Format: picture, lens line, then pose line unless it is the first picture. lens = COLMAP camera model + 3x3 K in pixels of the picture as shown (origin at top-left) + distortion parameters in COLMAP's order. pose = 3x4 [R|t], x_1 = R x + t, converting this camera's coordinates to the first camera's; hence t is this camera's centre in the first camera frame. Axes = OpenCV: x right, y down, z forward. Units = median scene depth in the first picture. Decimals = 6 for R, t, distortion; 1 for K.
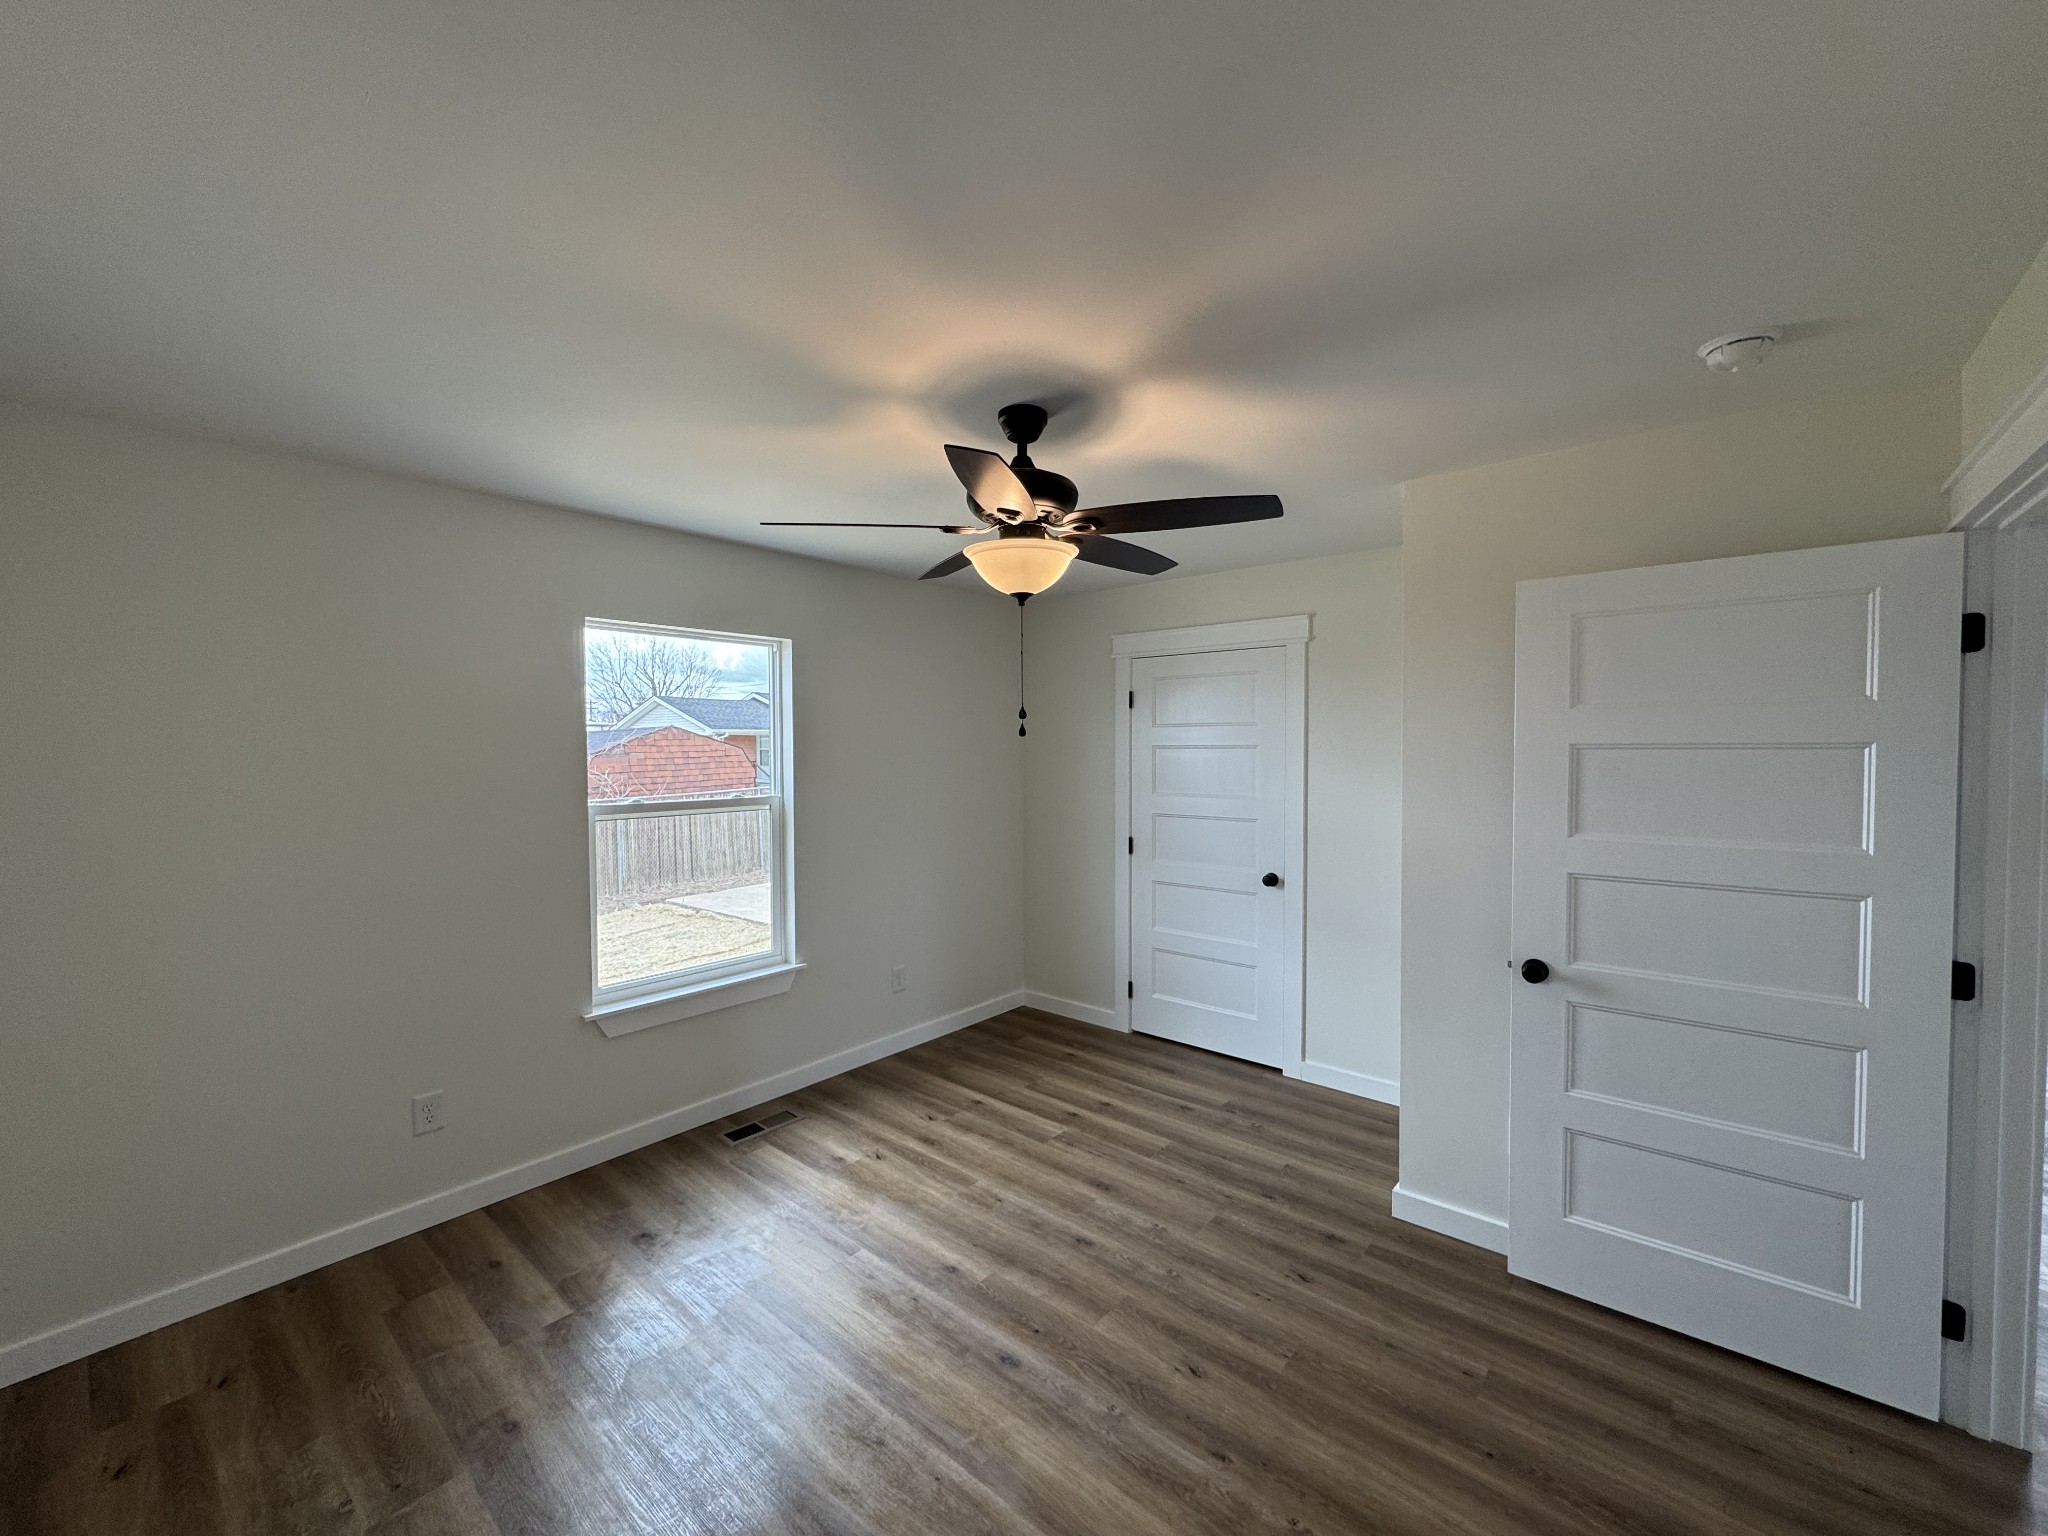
lens RADIAL K [[815.1, 0, 1024.0], [0, 815.1, 768.0], [0, 0, 1]] dist [0.000123, -0.000039]
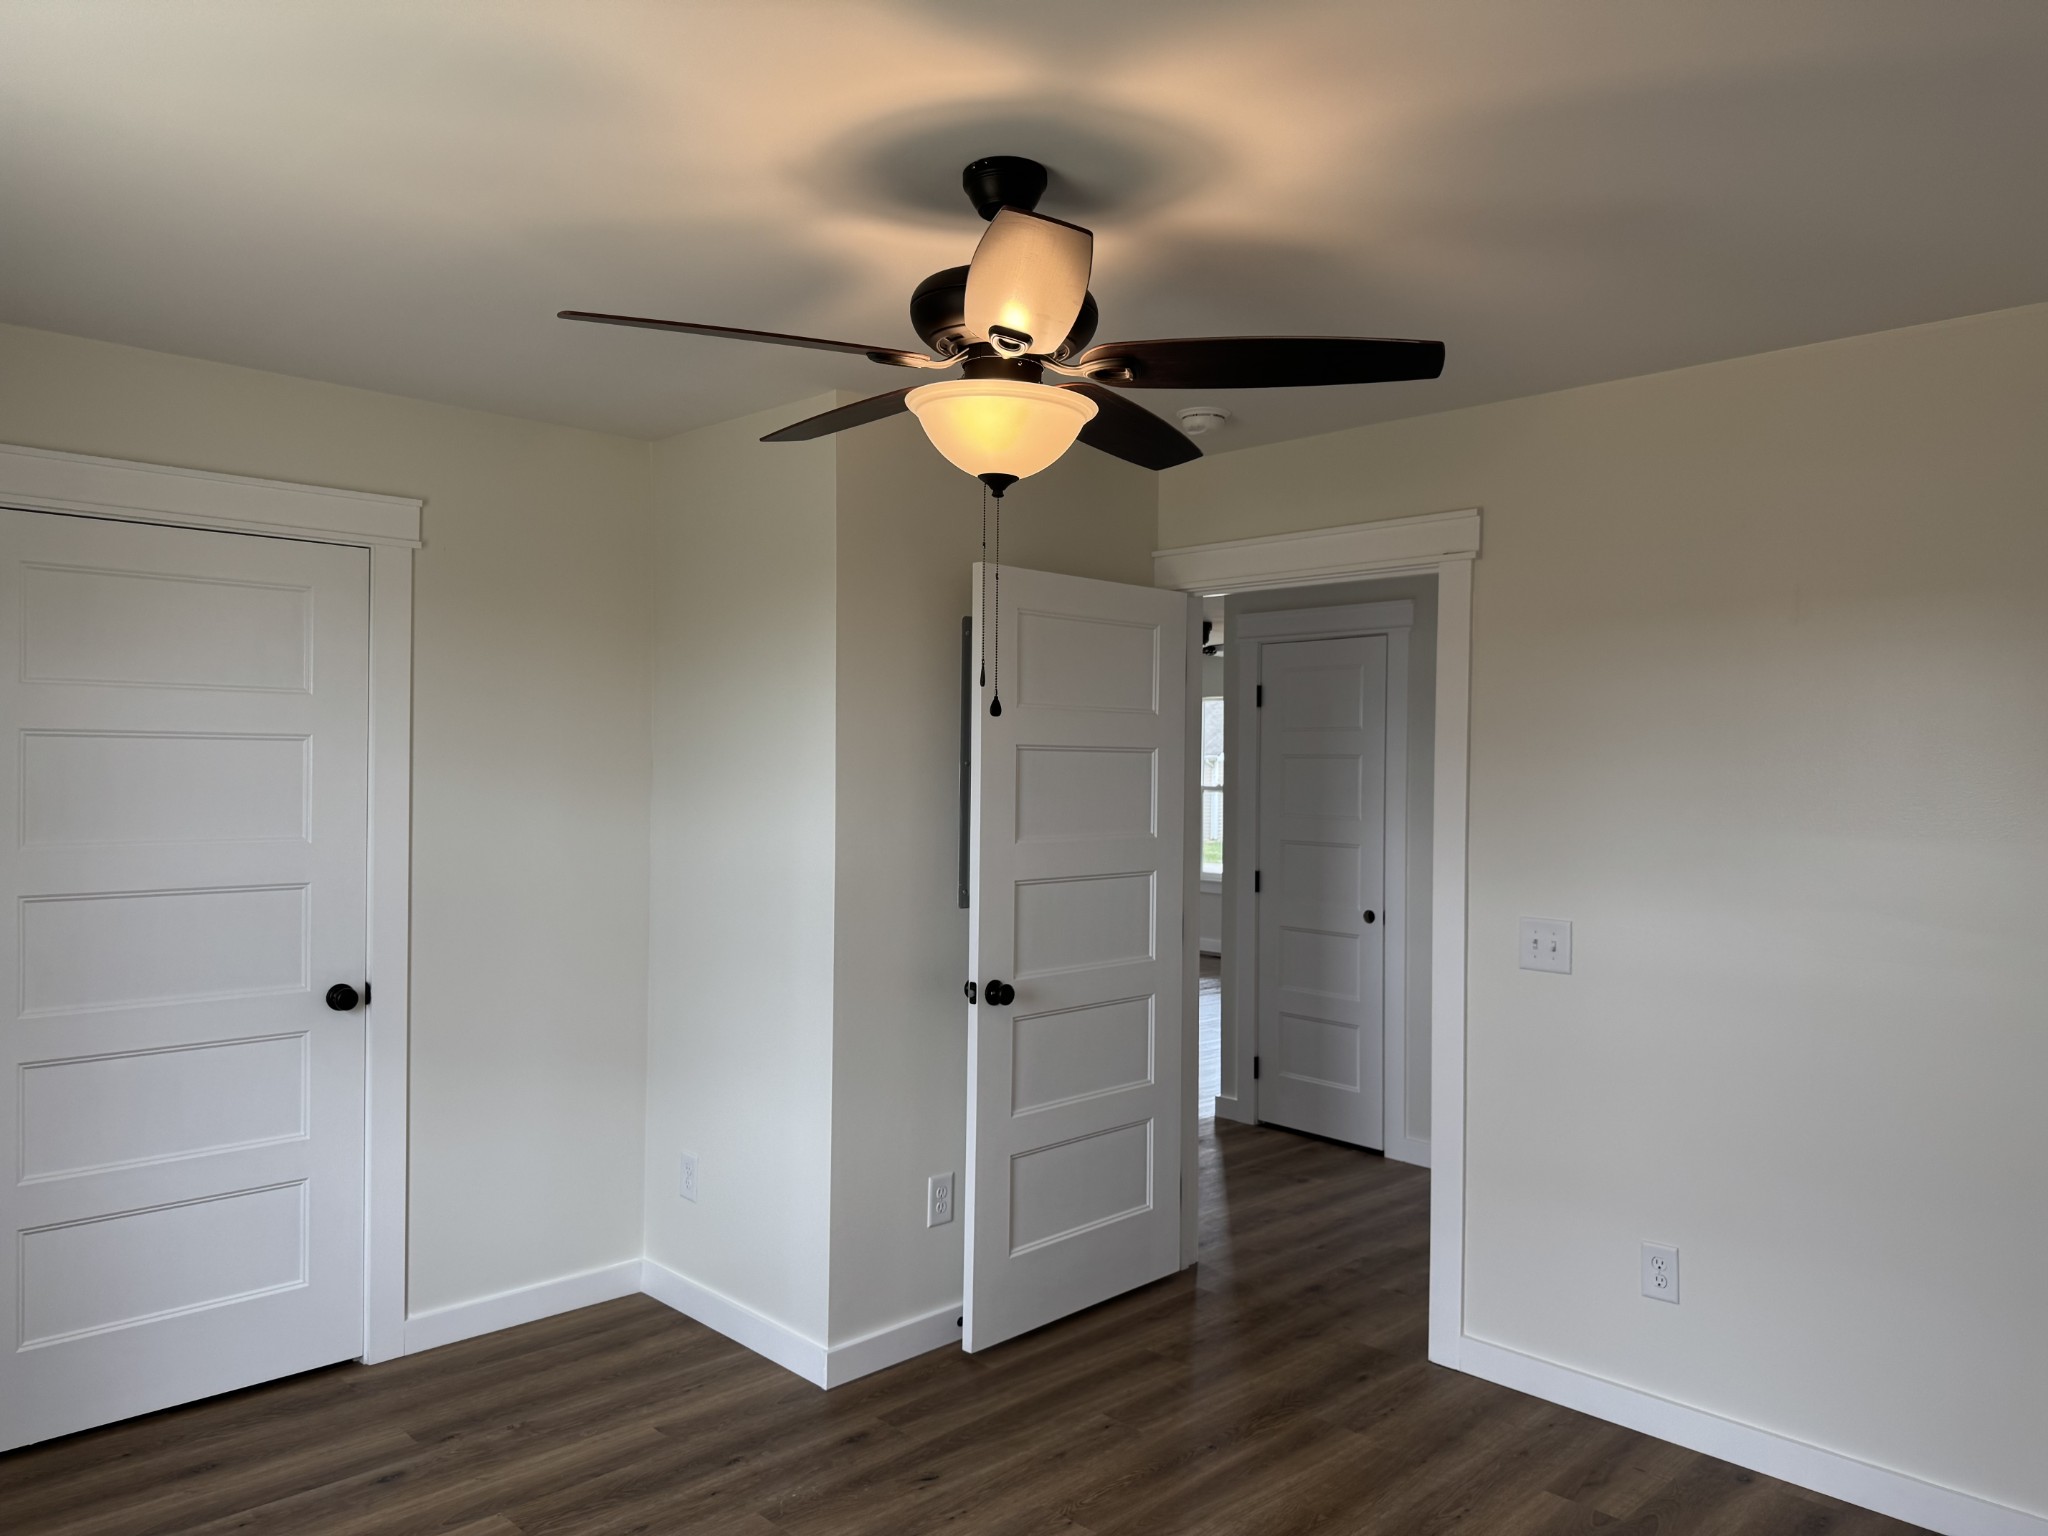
lens RADIAL K [[1433.8, 0, 1024.0], [0, 1433.8, 768.0], [0, 0, 1]] dist [0.086536, -0.109065]
pose [[0.095717, 0.002542, 0.995405, -0.846206], [0.016442, 0.999856, -0.004135, 0.004925], [-0.995273, 0.016763, 0.095661, 0.713043]]
